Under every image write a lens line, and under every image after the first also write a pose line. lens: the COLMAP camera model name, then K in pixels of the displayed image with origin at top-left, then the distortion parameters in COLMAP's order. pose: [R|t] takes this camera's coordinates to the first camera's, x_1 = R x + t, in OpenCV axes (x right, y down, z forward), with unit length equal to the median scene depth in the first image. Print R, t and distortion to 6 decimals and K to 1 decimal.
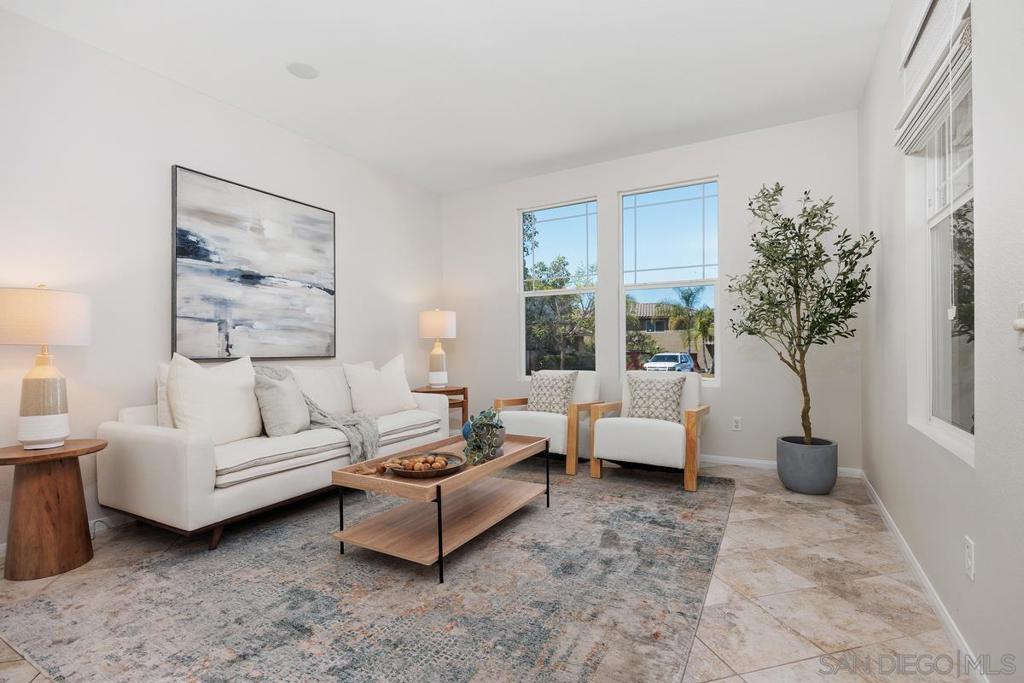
lens RADIAL K [[475.0, 0, 513.0], [0, 475.0, 346.5], [0, 0, 1]] dist [-0.004858, -0.000921]
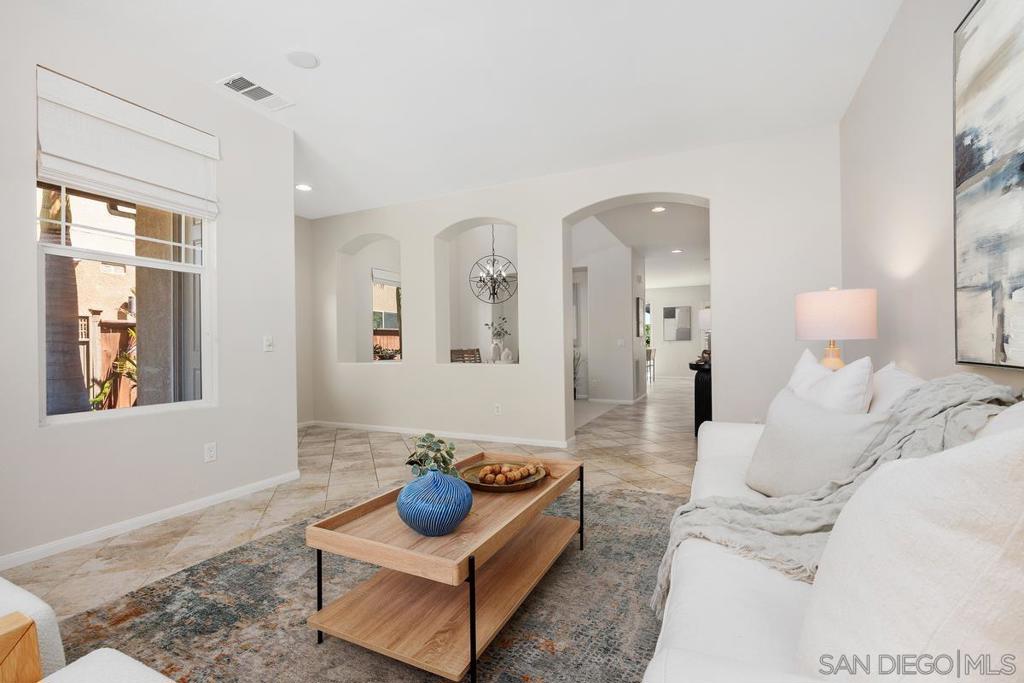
lens RADIAL K [[458.1, 0, 509.1], [0, 458.1, 342.7], [0, 0, 1]] dist [0.000081, 0.000031]
pose [[-0.997486, 0.018965, -0.068275, -0.145438], [0.019415, 0.999794, -0.005933, -0.005163], [0.068148, -0.007244, -0.997649, 1.931753]]
